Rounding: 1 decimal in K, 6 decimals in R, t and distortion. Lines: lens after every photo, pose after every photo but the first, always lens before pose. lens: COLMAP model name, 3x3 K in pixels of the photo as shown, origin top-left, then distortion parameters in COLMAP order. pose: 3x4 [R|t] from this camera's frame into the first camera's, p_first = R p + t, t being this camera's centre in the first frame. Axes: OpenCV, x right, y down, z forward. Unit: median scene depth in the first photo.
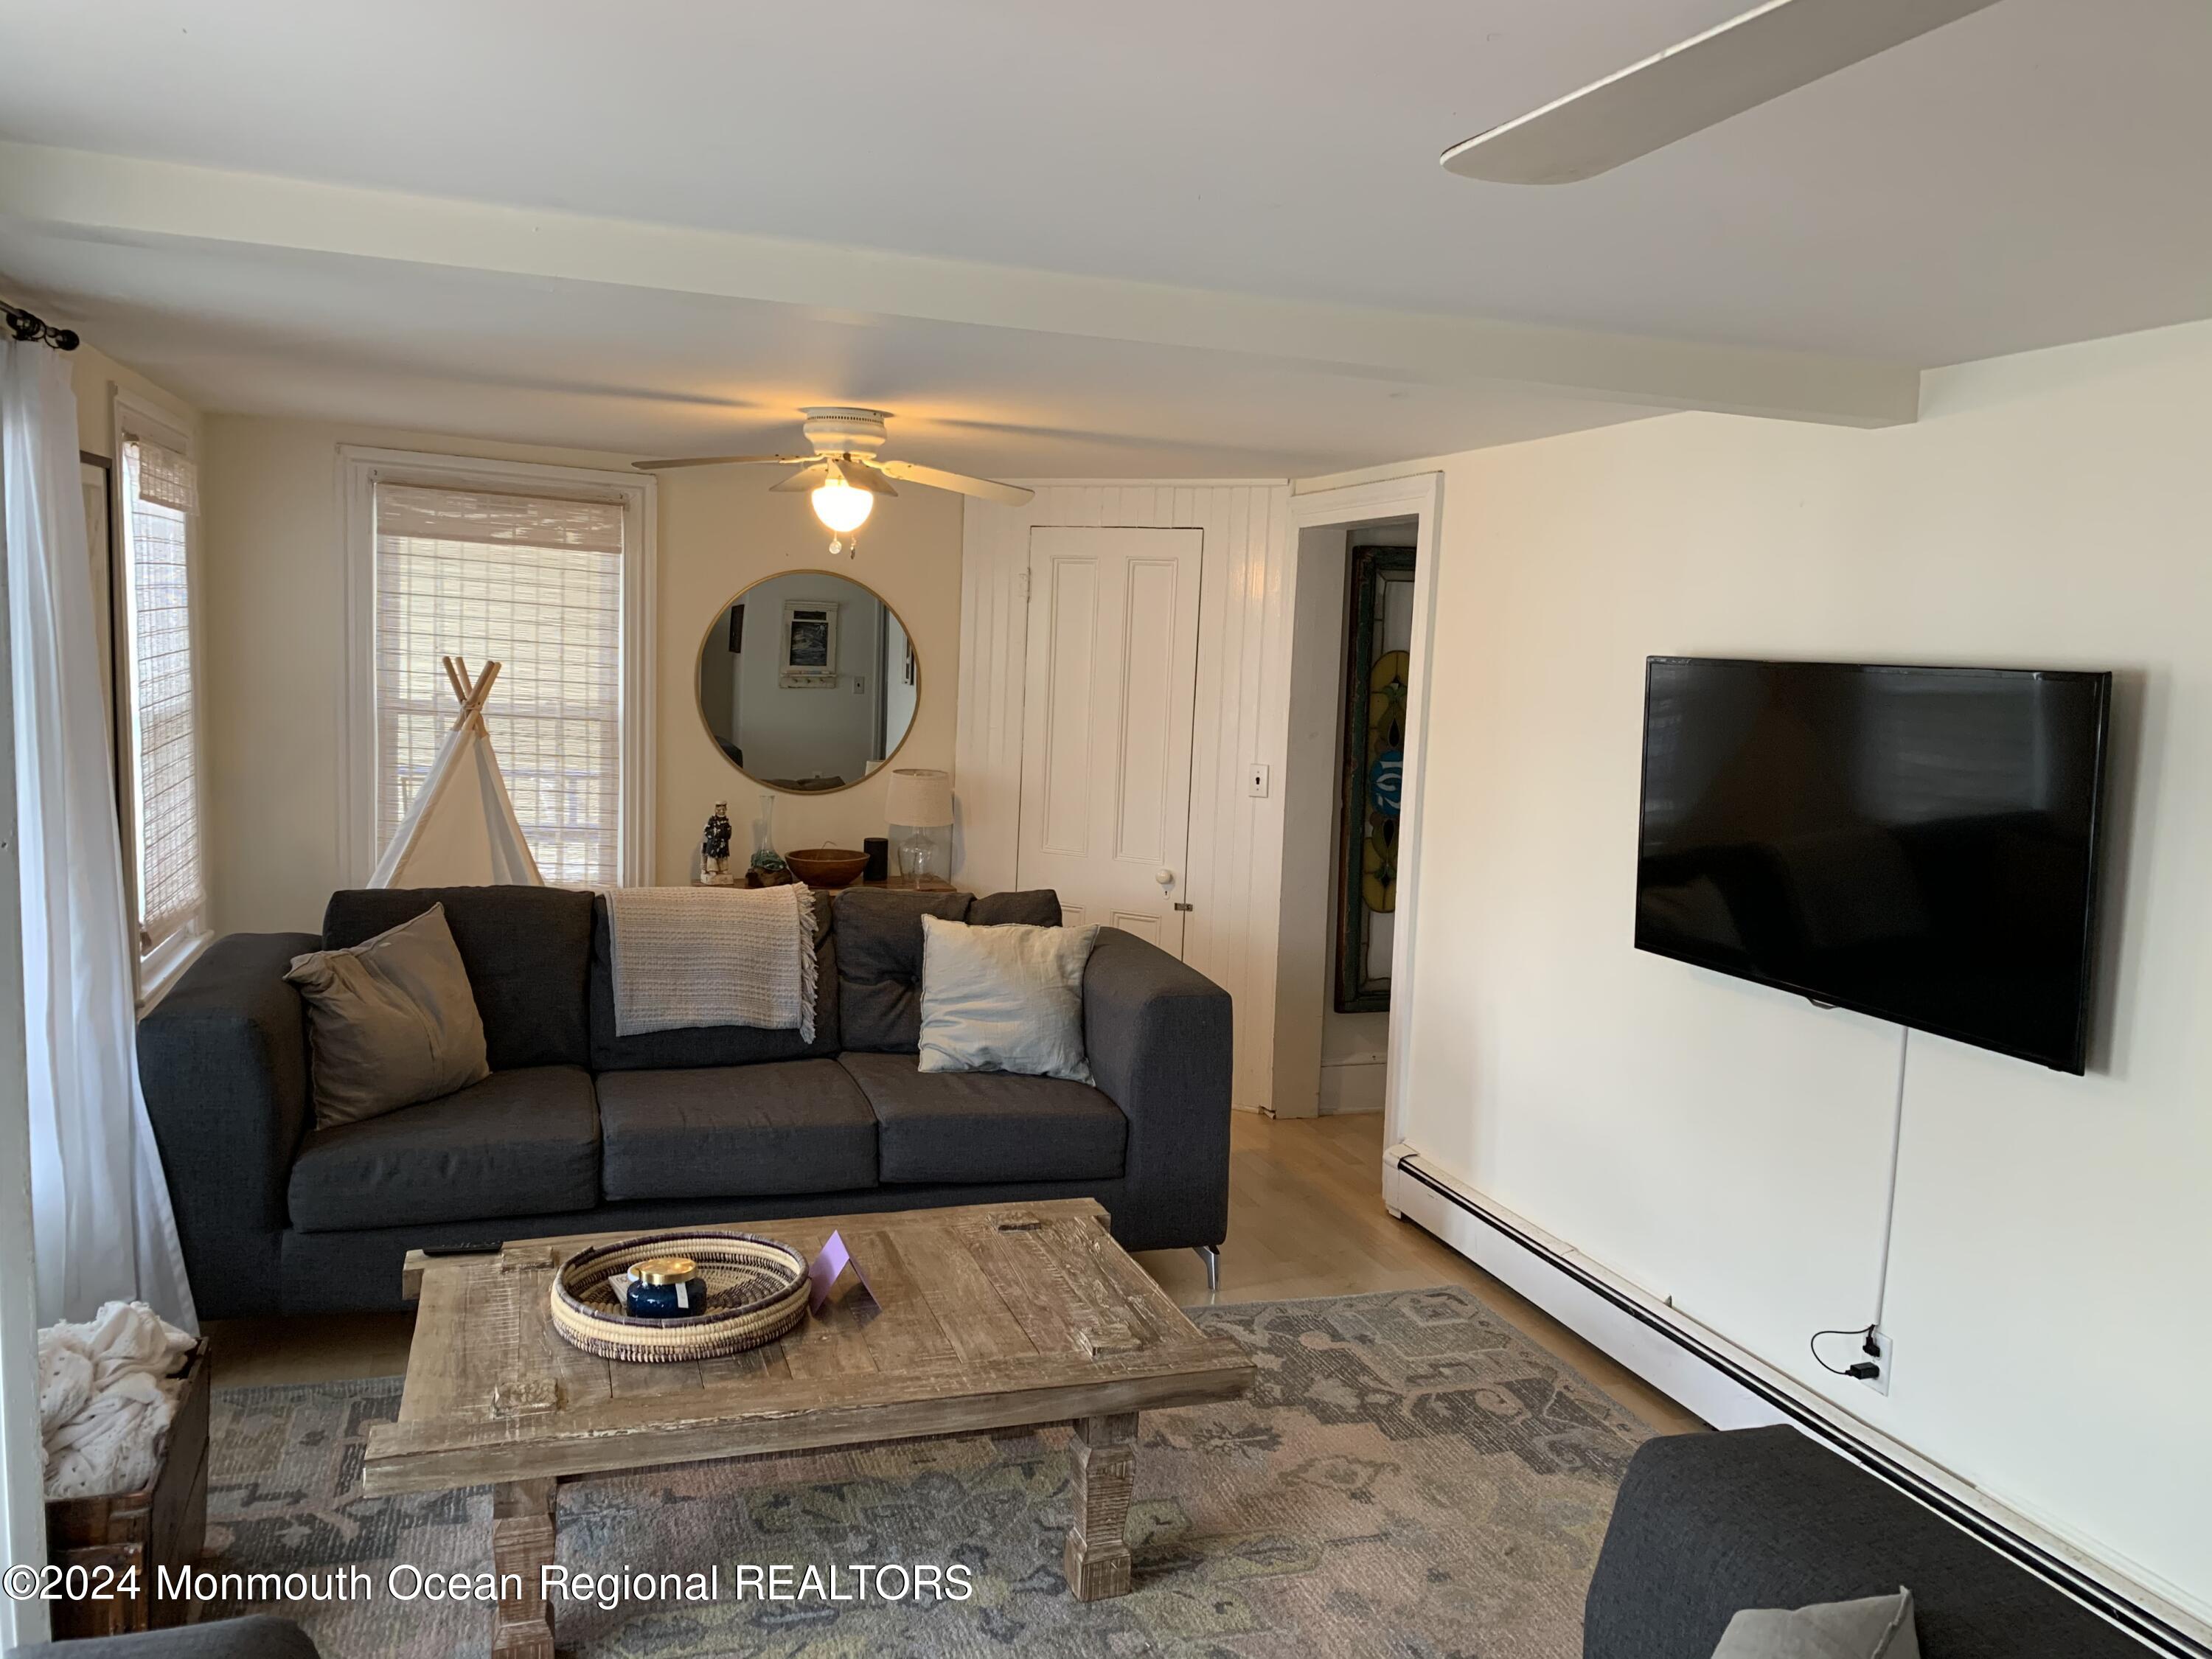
lens RADIAL K [[1684.6, 0, 1106.0], [0, 1684.6, 829.5], [0, 0, 1]] dist [-0.008800, -0.012337]
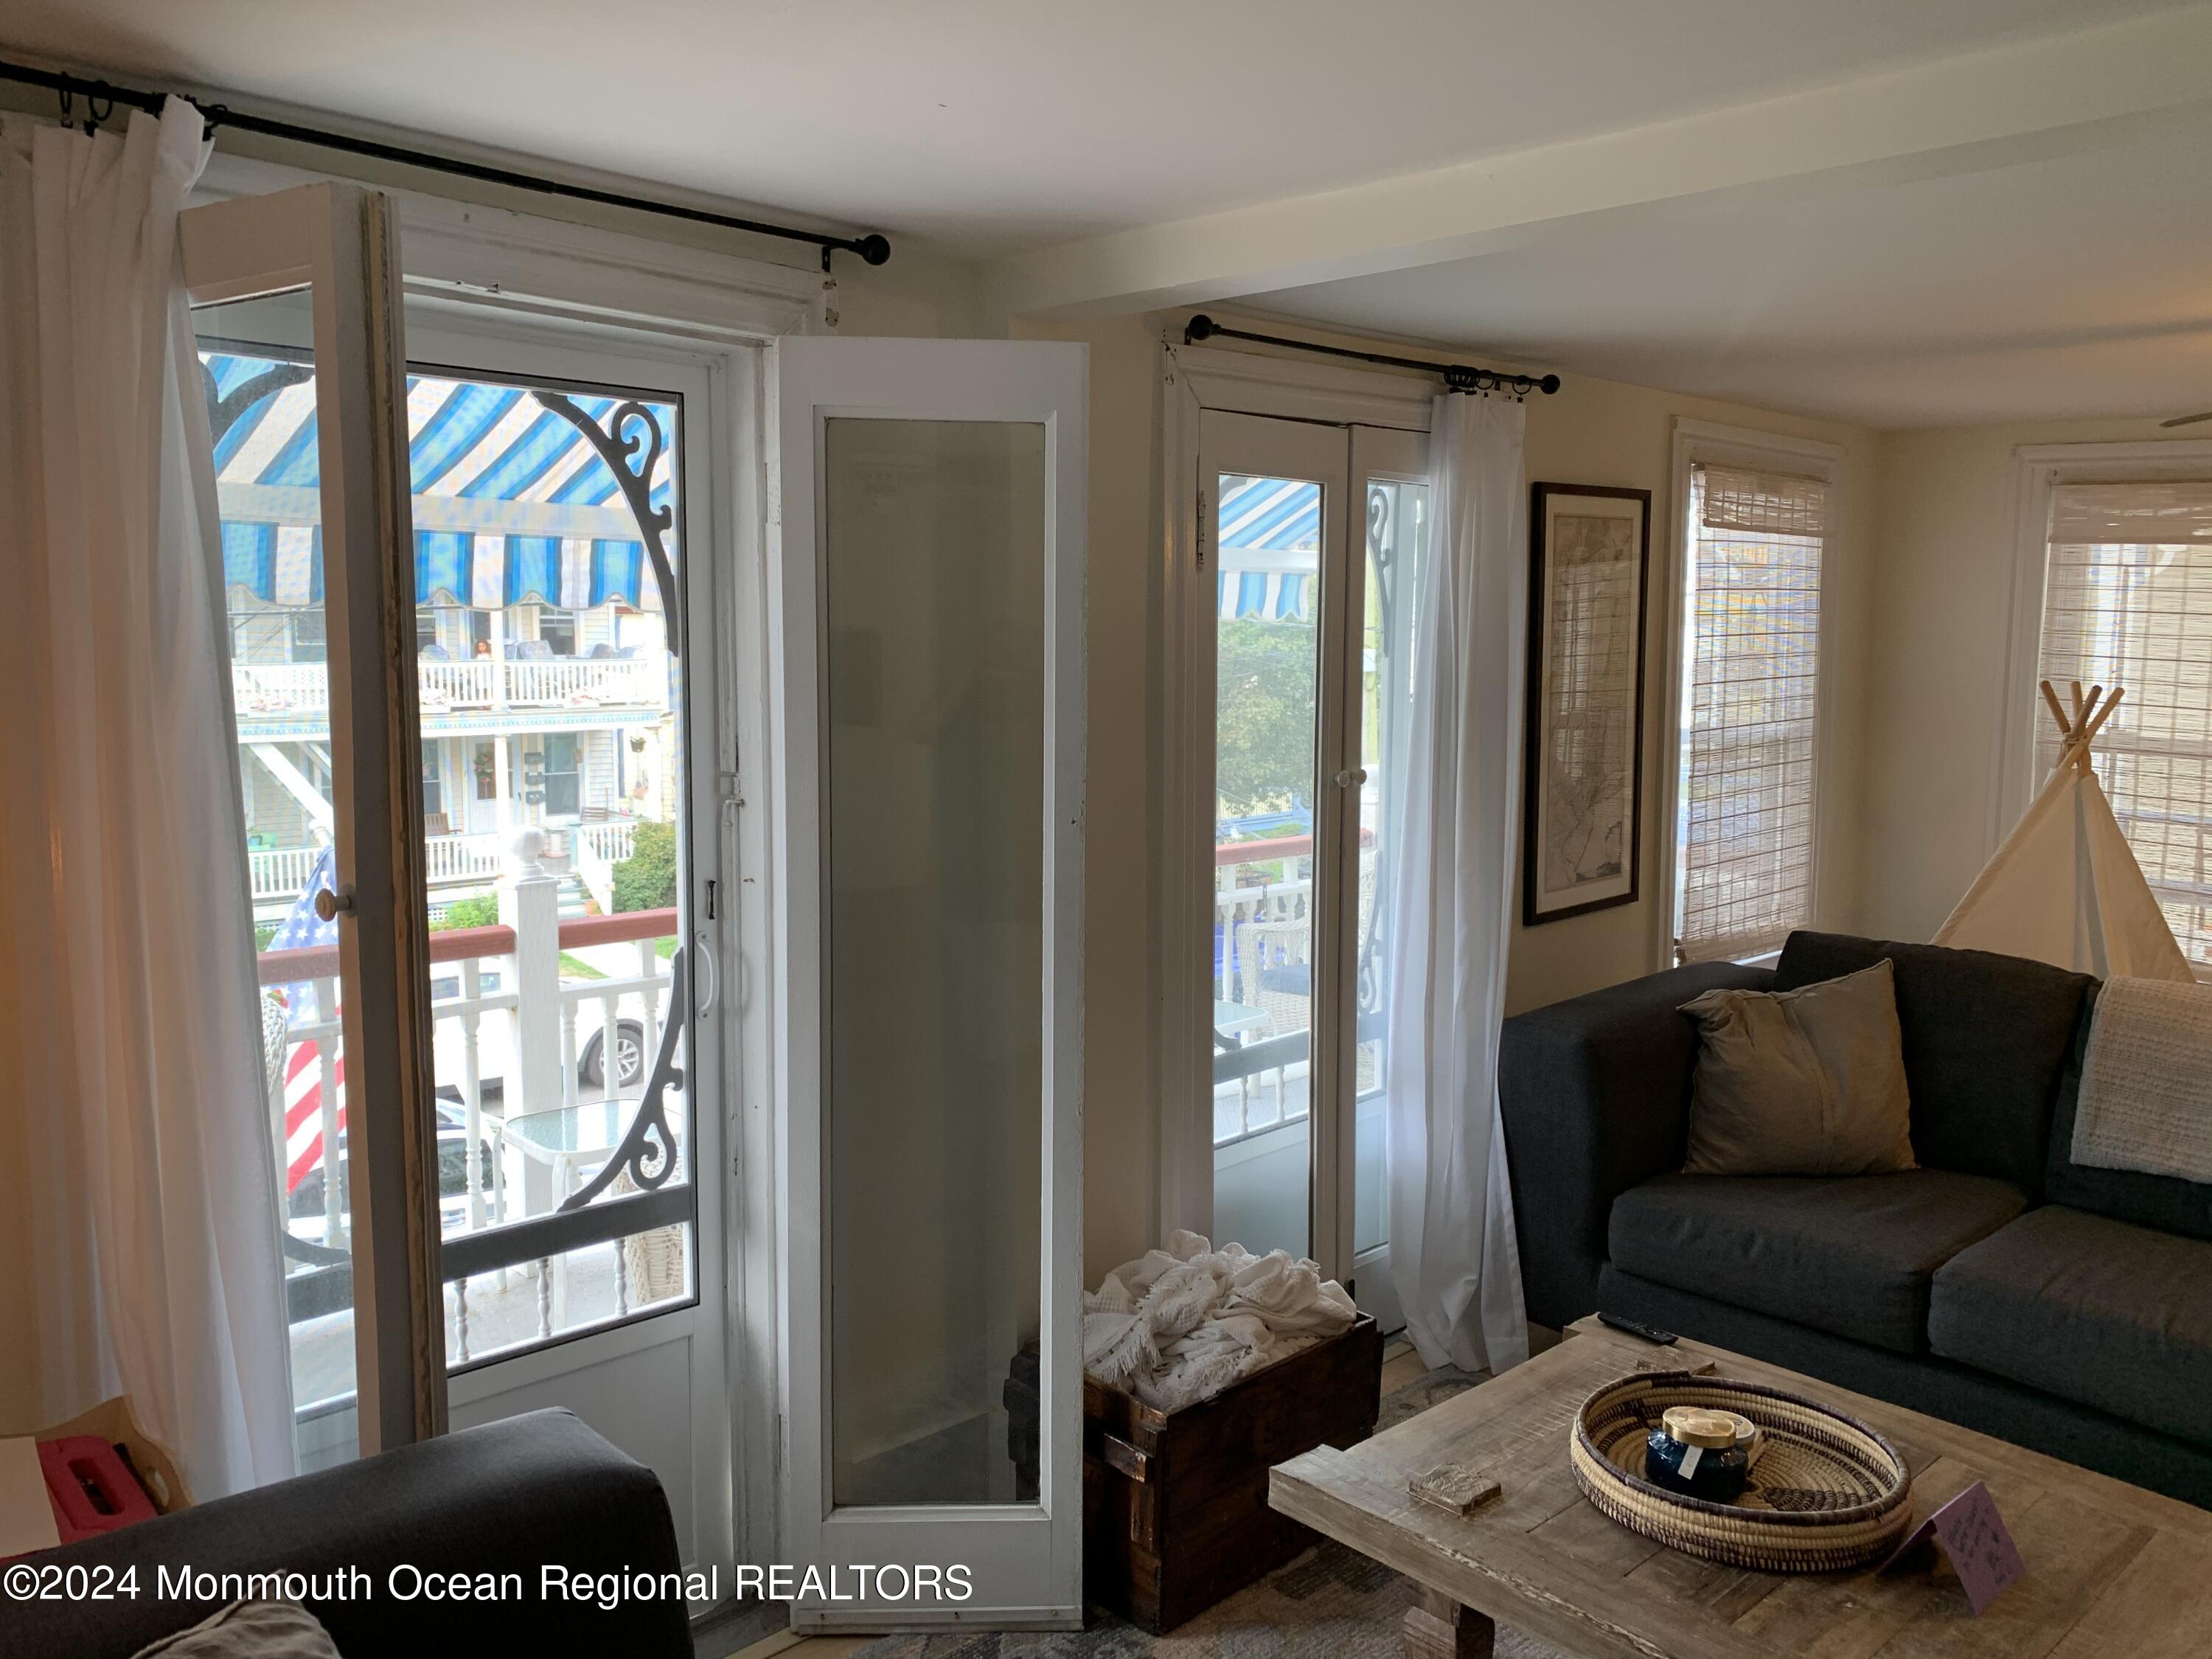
lens RADIAL K [[1684.6, 0, 1106.0], [0, 1684.6, 829.5], [0, 0, 1]] dist [-0.008800, -0.012337]
pose [[0.399426, 0.071645, -0.913962, 0.267200], [-0.094721, 0.994831, 0.036588, -0.019209], [0.911859, 0.071958, 0.404147, 0.313080]]
